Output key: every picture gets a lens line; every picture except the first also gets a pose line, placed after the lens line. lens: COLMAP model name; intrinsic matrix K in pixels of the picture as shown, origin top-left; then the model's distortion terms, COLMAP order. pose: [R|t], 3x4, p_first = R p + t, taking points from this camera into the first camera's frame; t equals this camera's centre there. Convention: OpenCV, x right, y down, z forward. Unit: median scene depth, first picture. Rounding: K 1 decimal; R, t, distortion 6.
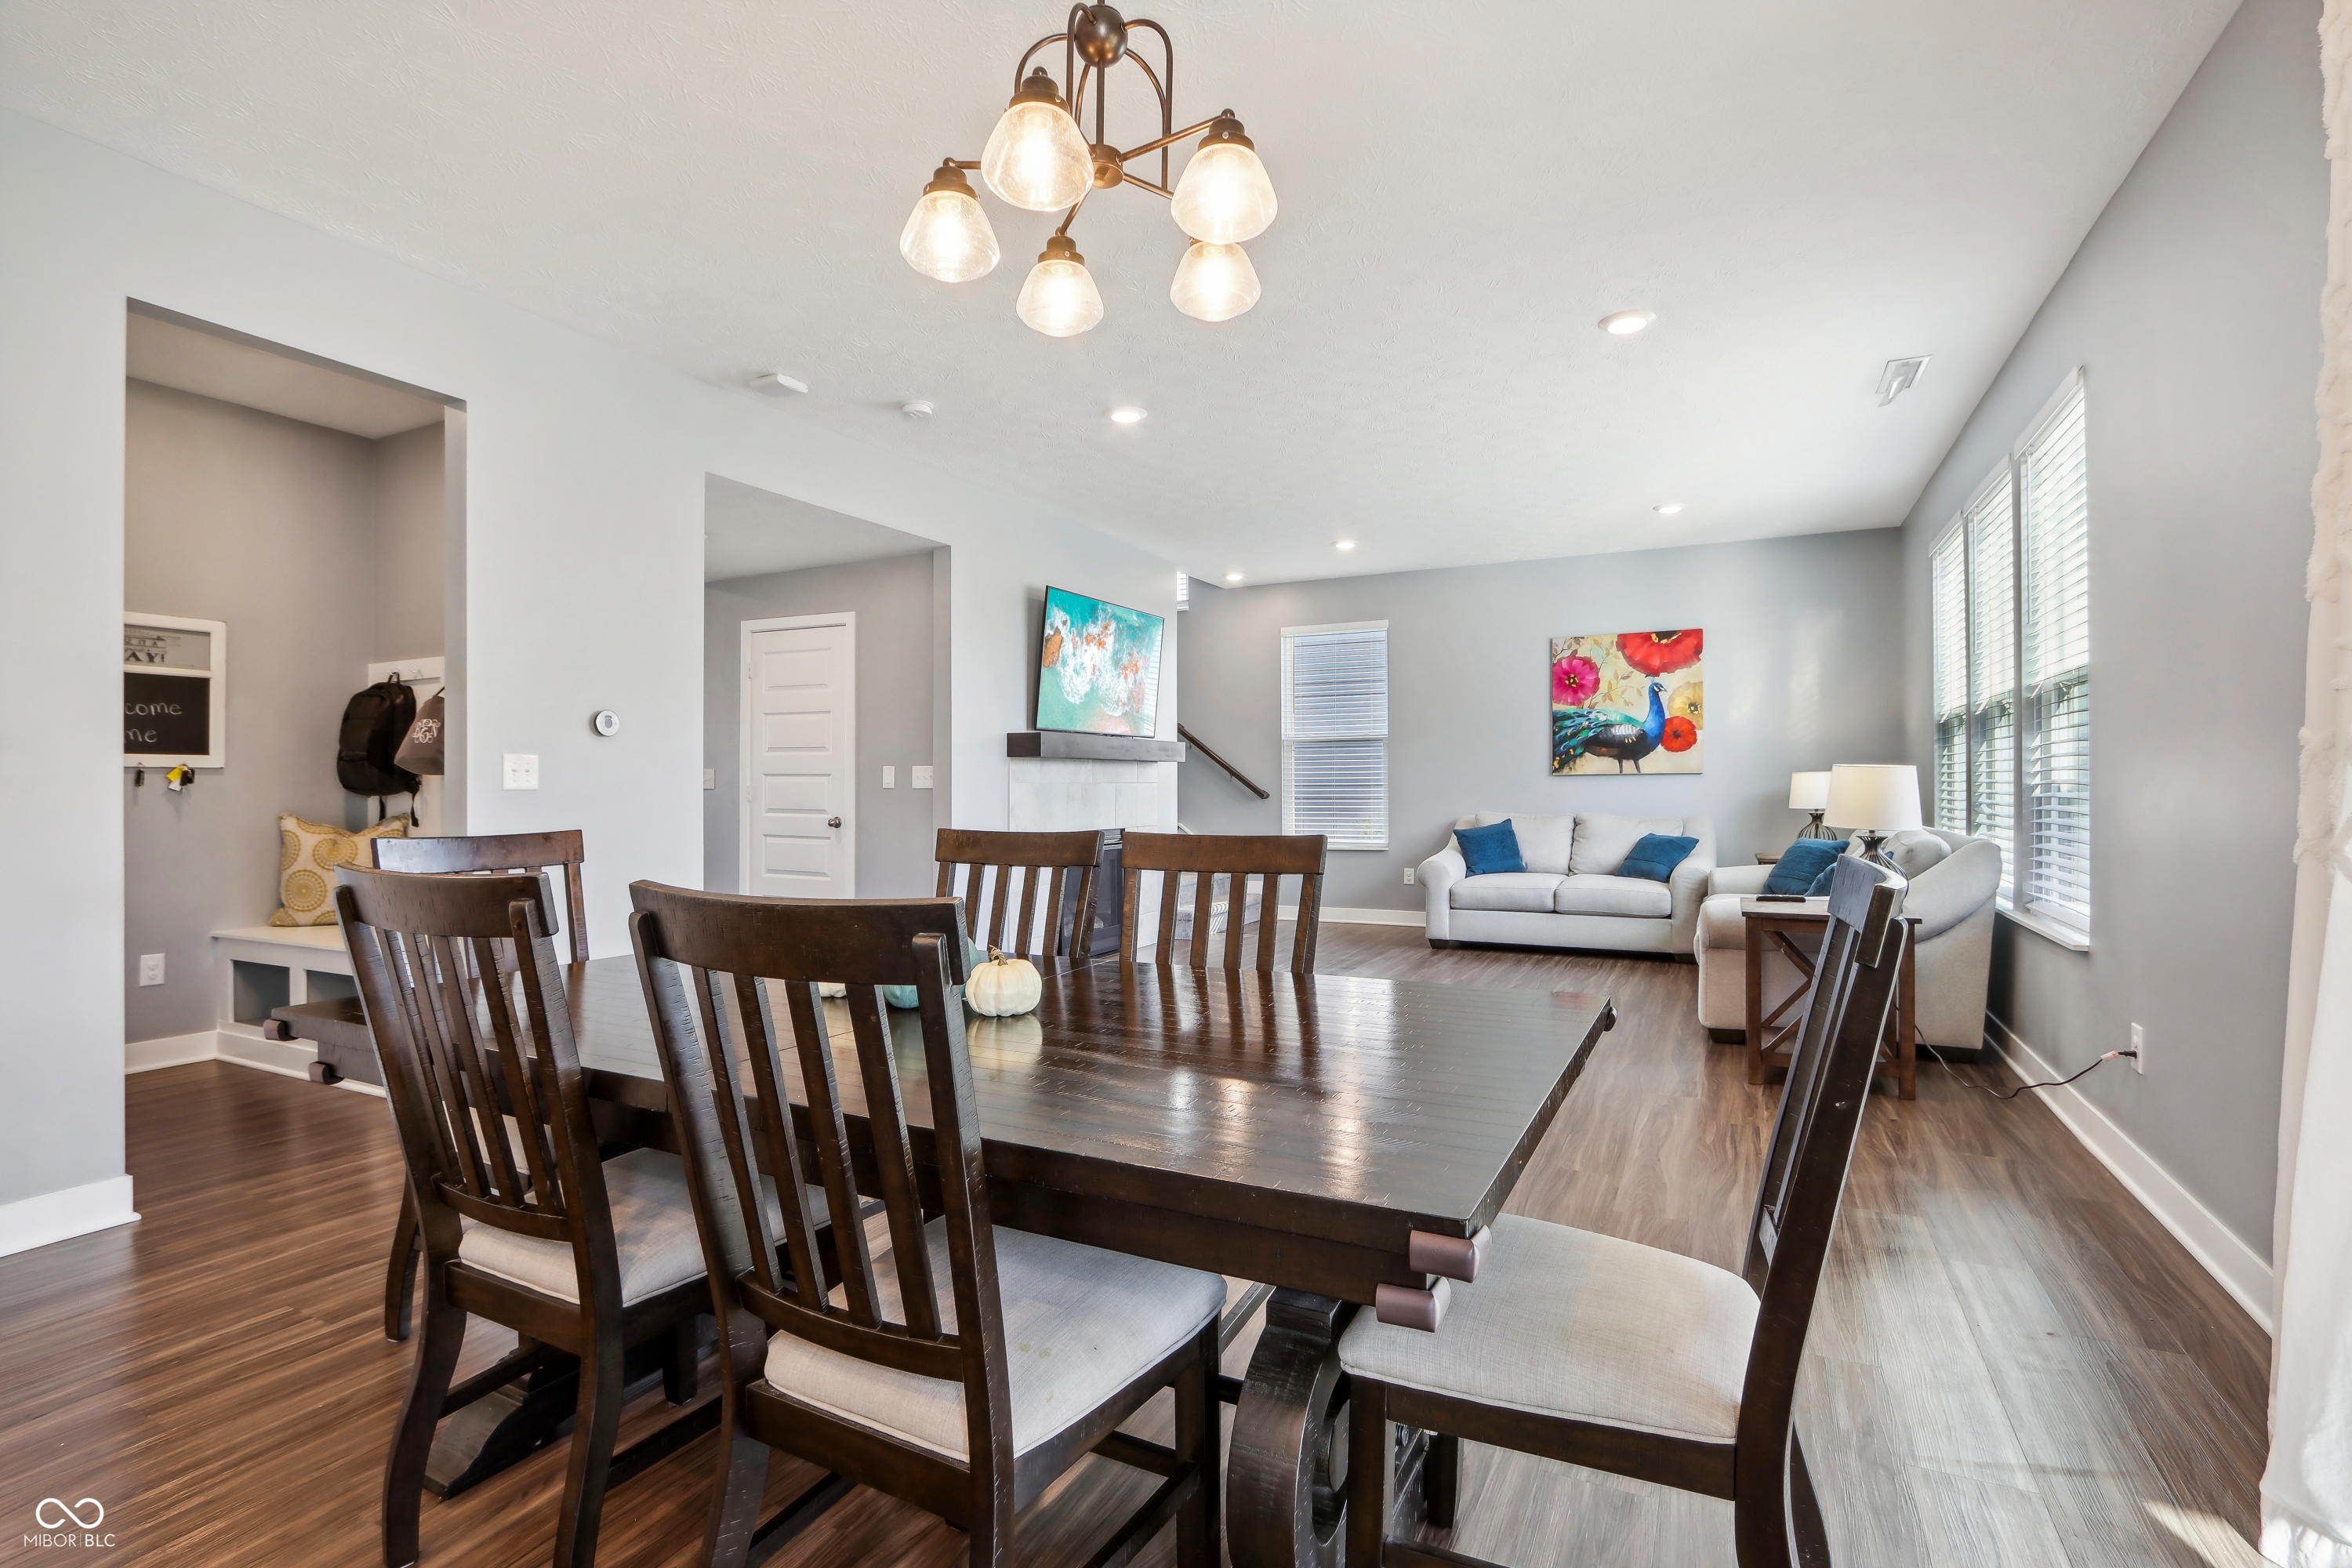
lens RADIAL K [[1119.7, 0, 1161.9], [0, 1119.7, 787.9], [0, 0, 1]] dist [-0.029746, 0.009062]
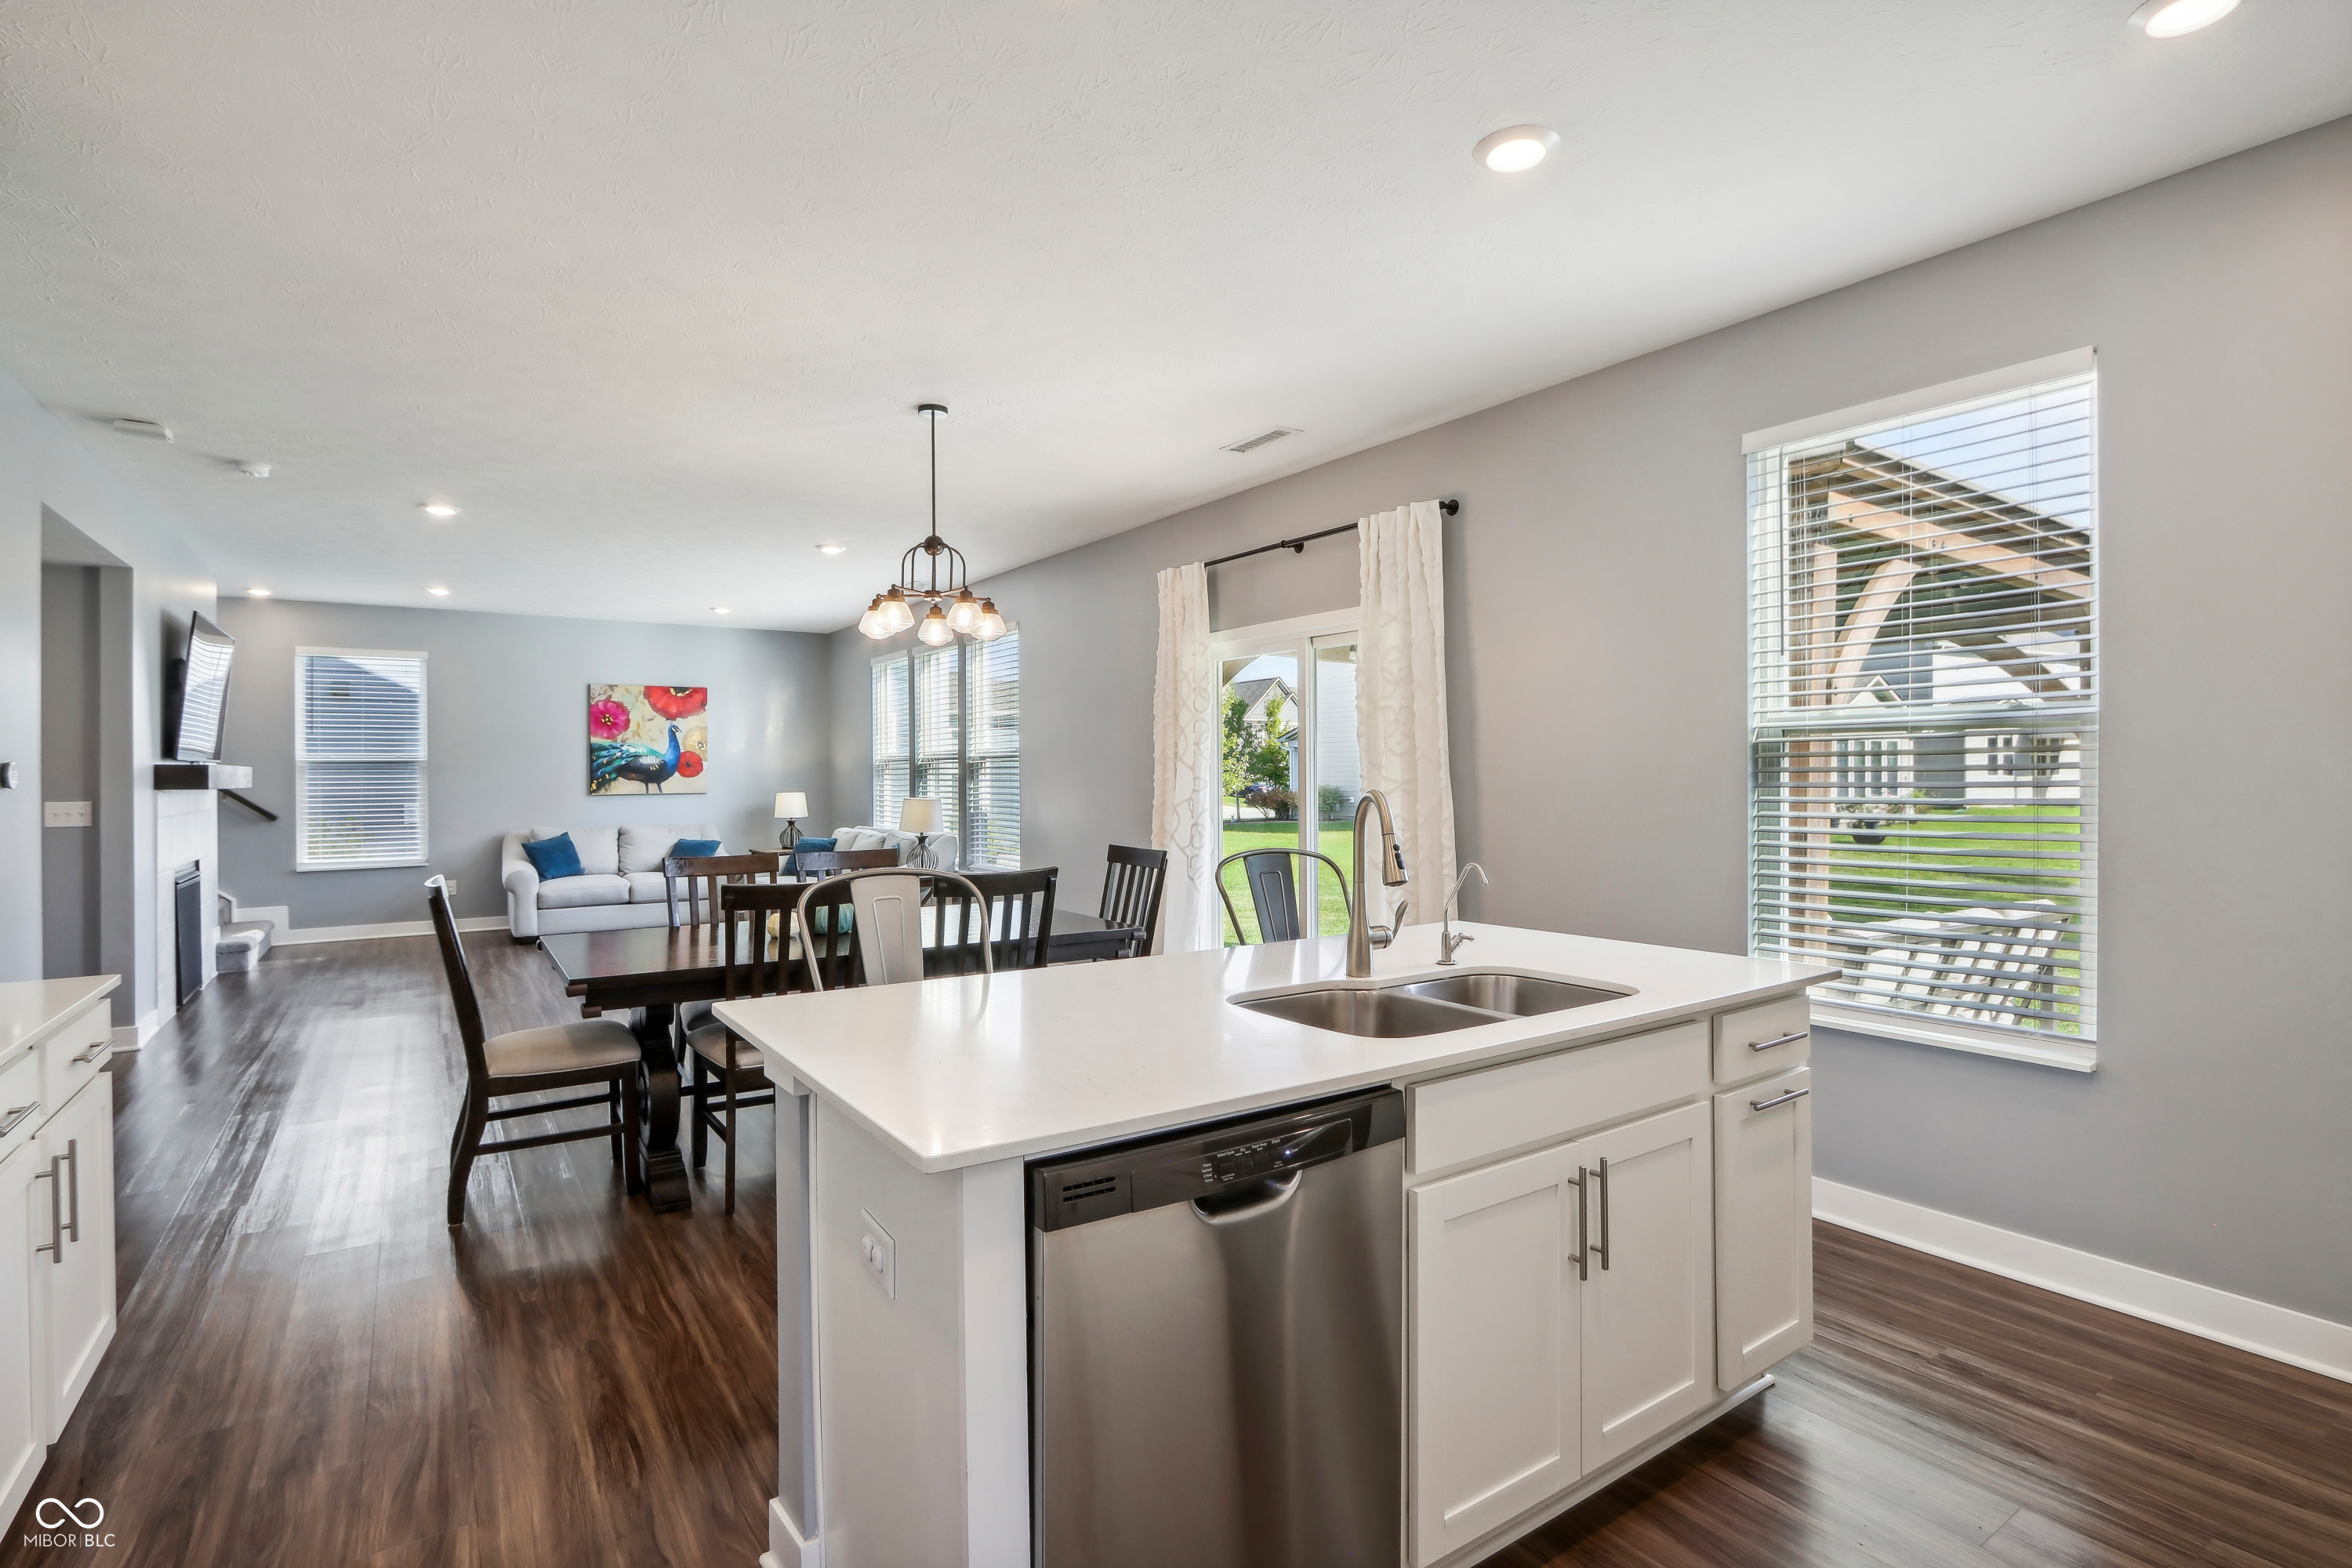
lens RADIAL K [[1119.7, 0, 1161.9], [0, 1119.7, 787.9], [0, 0, 1]] dist [-0.029746, 0.009062]
pose [[0.483754, -0.007009, 0.875176, -0.437226], [0.004276, 0.999975, 0.005645, -0.024603], [-0.875194, 0.001011, 0.483772, -0.152518]]
